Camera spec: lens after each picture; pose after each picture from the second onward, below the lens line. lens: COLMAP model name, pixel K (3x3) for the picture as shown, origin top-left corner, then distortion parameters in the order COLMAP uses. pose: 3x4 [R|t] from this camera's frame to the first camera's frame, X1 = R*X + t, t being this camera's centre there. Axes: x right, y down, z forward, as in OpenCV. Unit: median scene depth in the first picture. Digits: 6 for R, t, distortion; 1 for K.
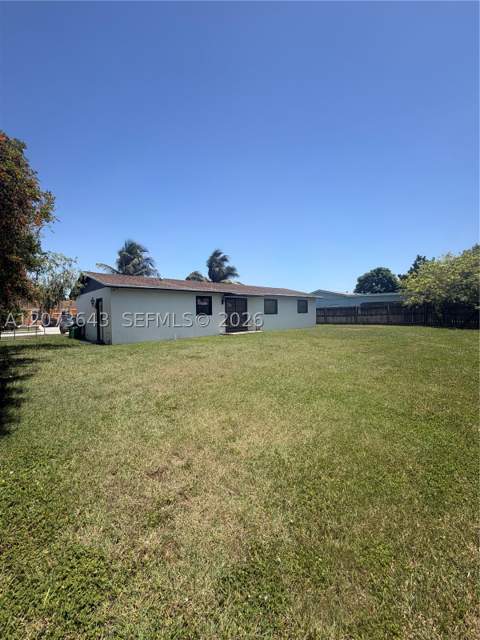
lens RADIAL K [[256.1, 0, 240.0], [0, 256.1, 320.0], [0, 0, 1]] dist [-0.000398, 0.000038]
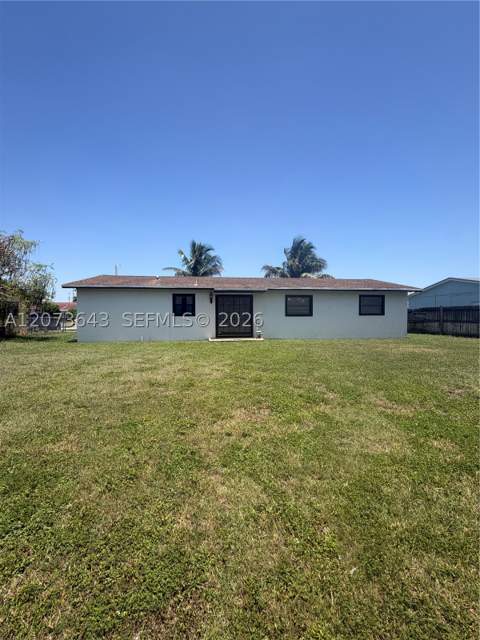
lens RADIAL K [[256.1, 0, 240.0], [0, 256.1, 320.0], [0, 0, 1]] dist [-0.000398, 0.000038]
pose [[0.808404, 0.028955, -0.587915, 0.398849], [-0.027763, 0.999553, 0.011053, -0.015041], [0.587973, 0.007387, 0.808847, 0.317434]]
